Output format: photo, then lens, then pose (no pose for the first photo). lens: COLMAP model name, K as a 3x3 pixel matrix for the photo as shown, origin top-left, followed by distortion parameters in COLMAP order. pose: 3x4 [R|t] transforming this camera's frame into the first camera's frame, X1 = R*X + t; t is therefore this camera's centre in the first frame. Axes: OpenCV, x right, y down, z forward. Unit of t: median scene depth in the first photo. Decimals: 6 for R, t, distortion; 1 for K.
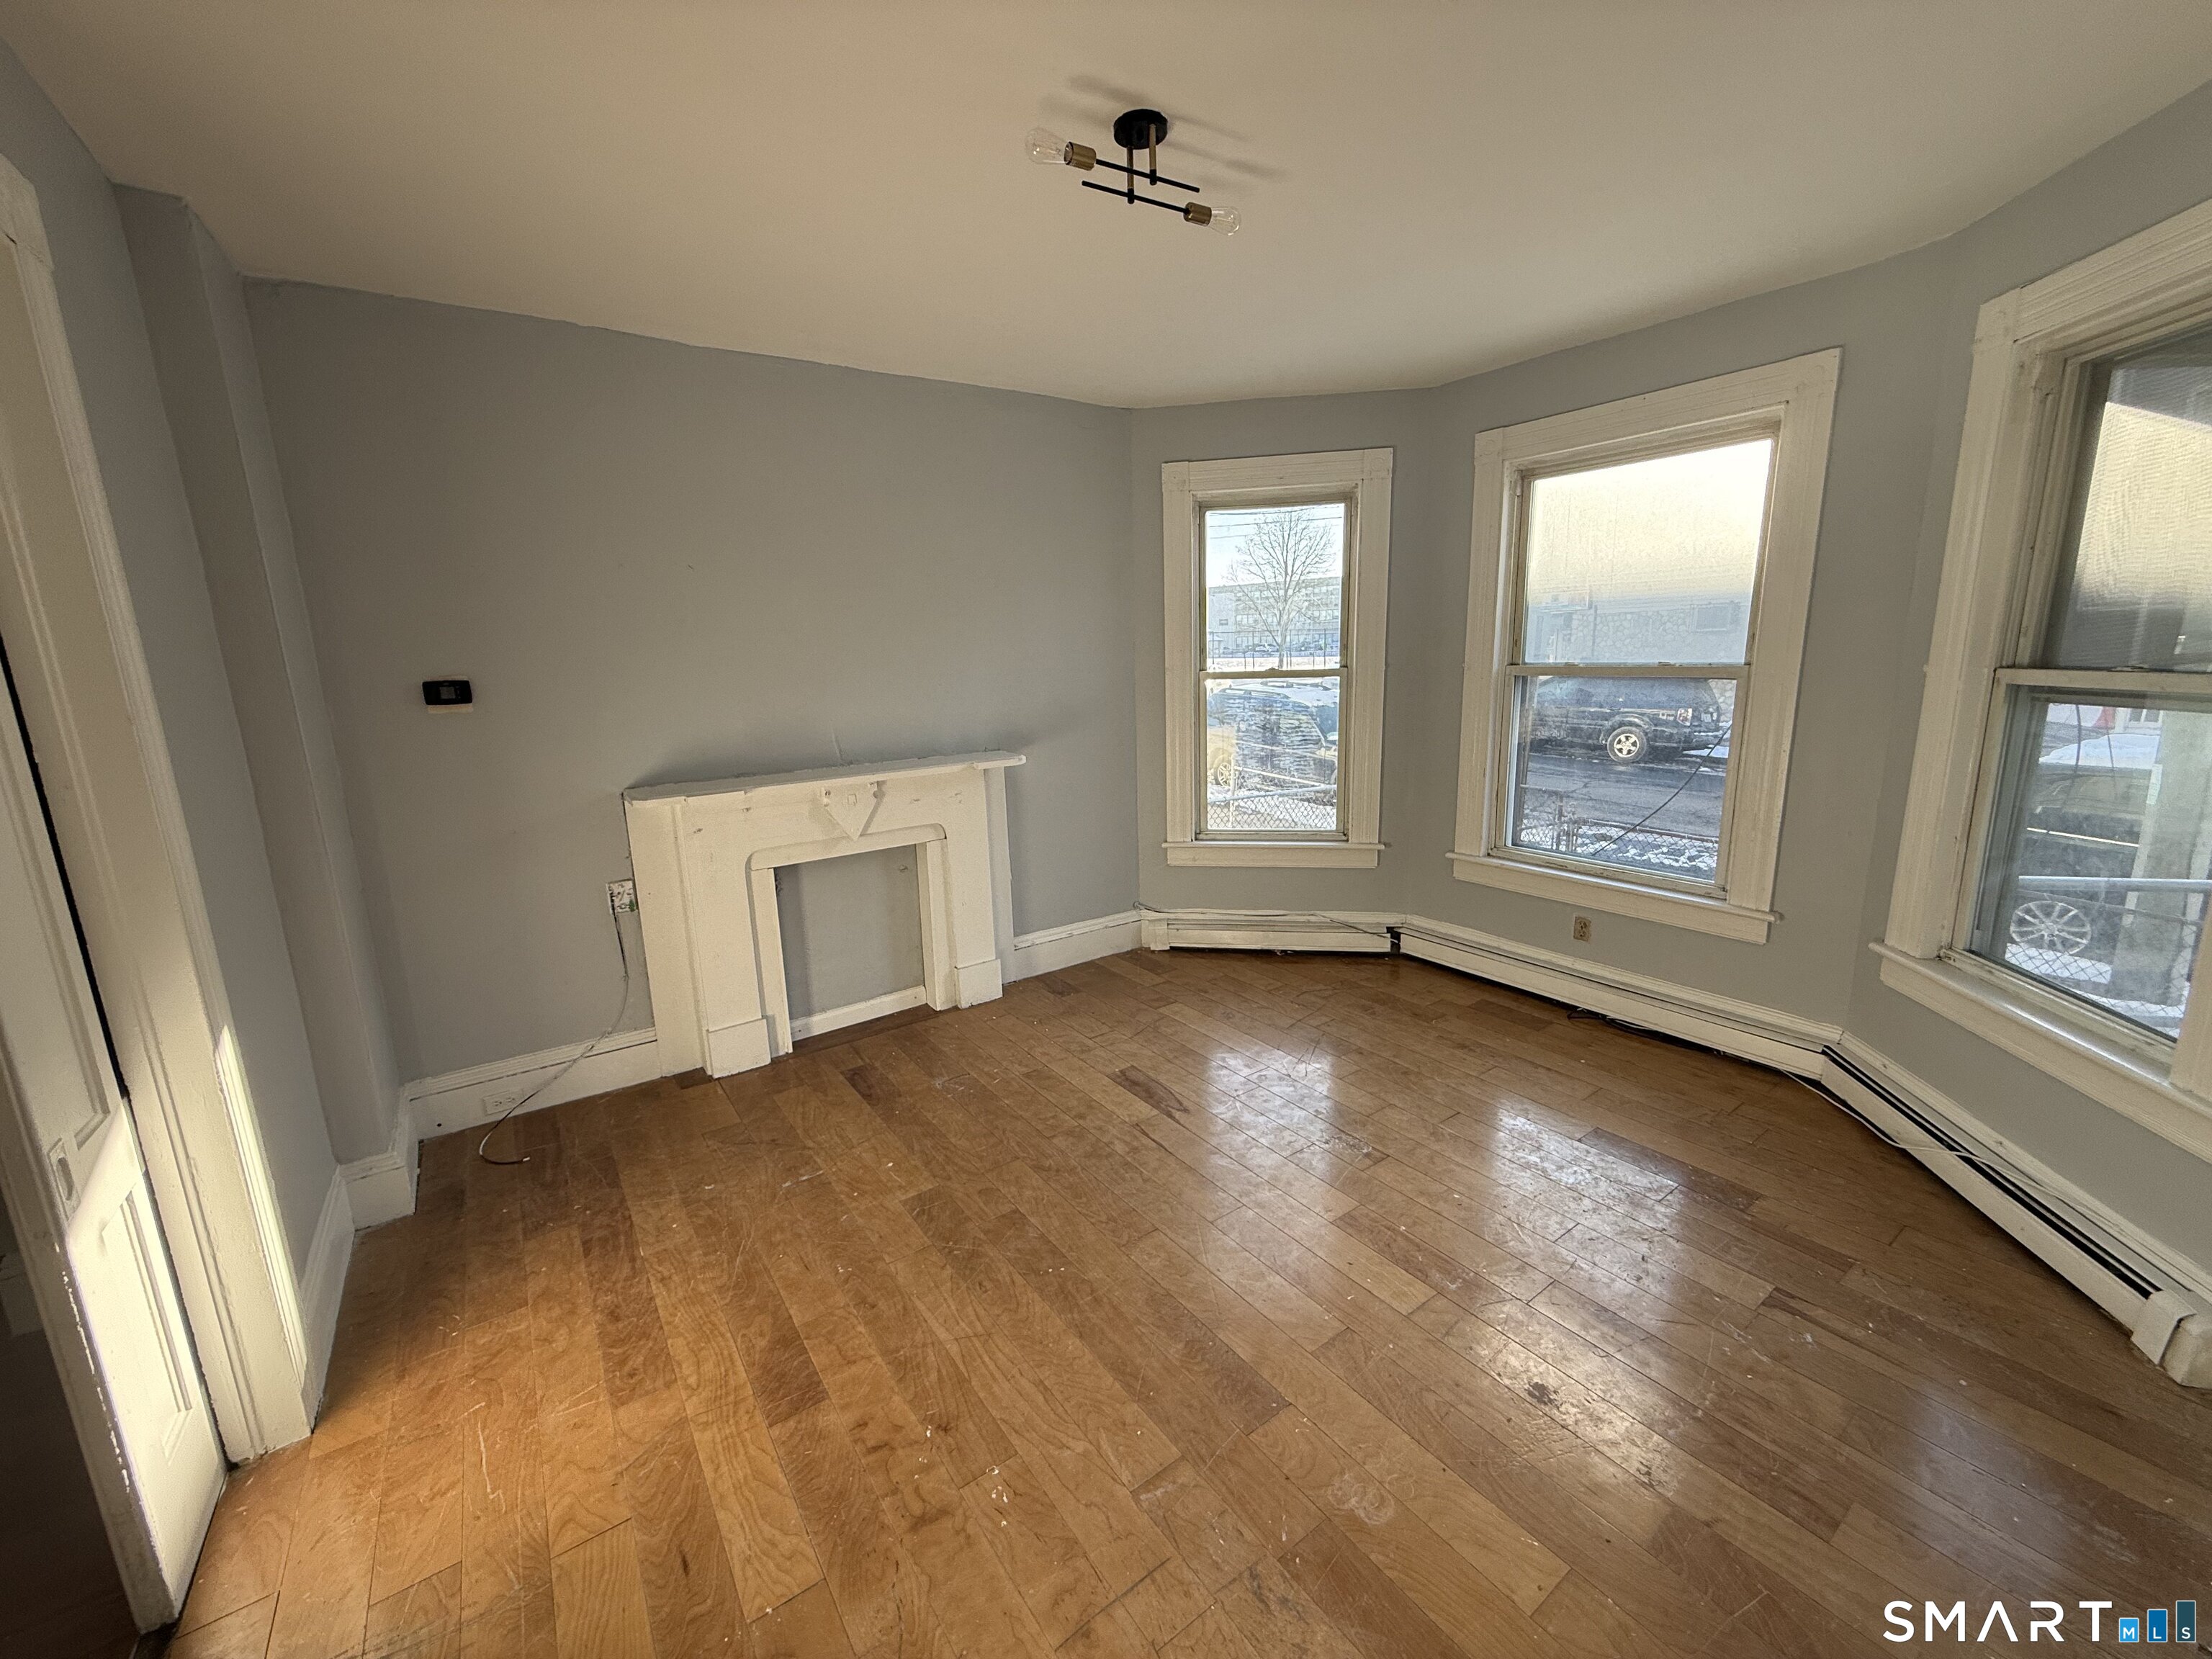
lens RADIAL K [[887.0, 0, 1101.5], [0, 887.0, 828.6], [0, 0, 1]] dist [-0.000221, 0.000104]
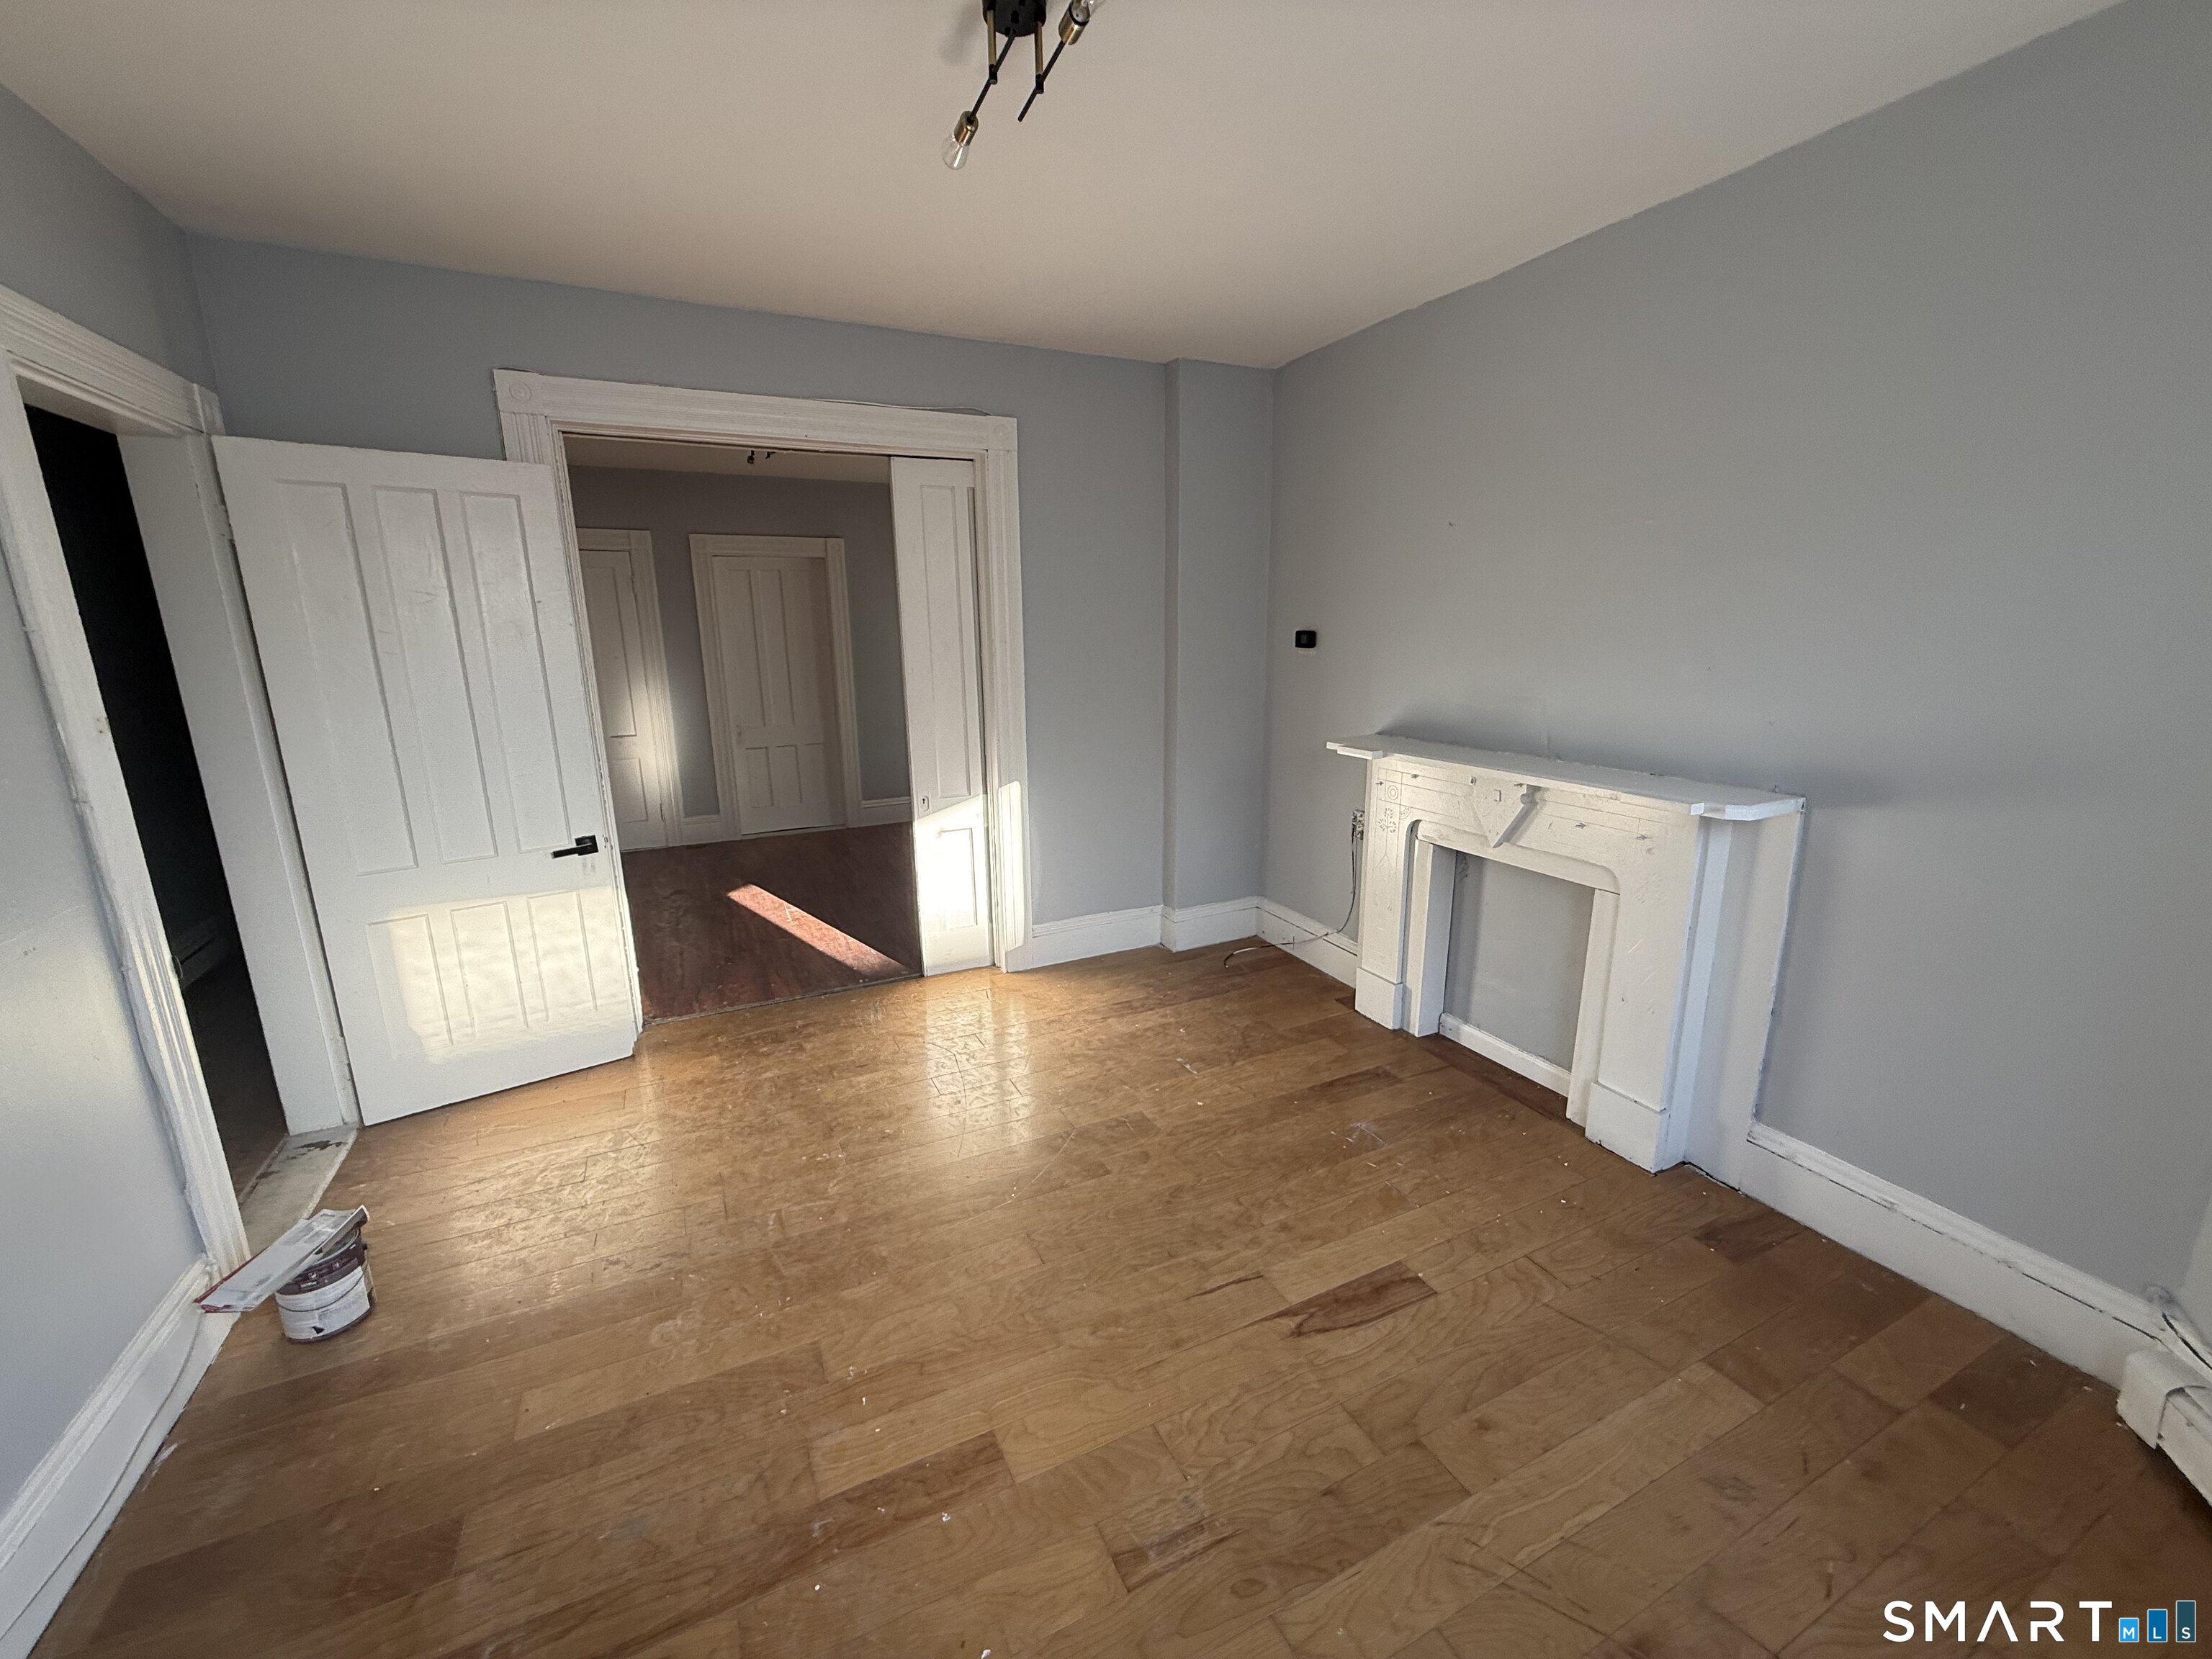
lens RADIAL K [[887.0, 0, 1101.5], [0, 887.0, 828.6], [0, 0, 1]] dist [-0.000221, 0.000104]
pose [[-0.169046, 0.254797, -0.952104, 0.589307], [-0.180446, 0.941678, 0.284045, -0.177151], [0.968949, 0.219820, -0.113209, 0.769949]]
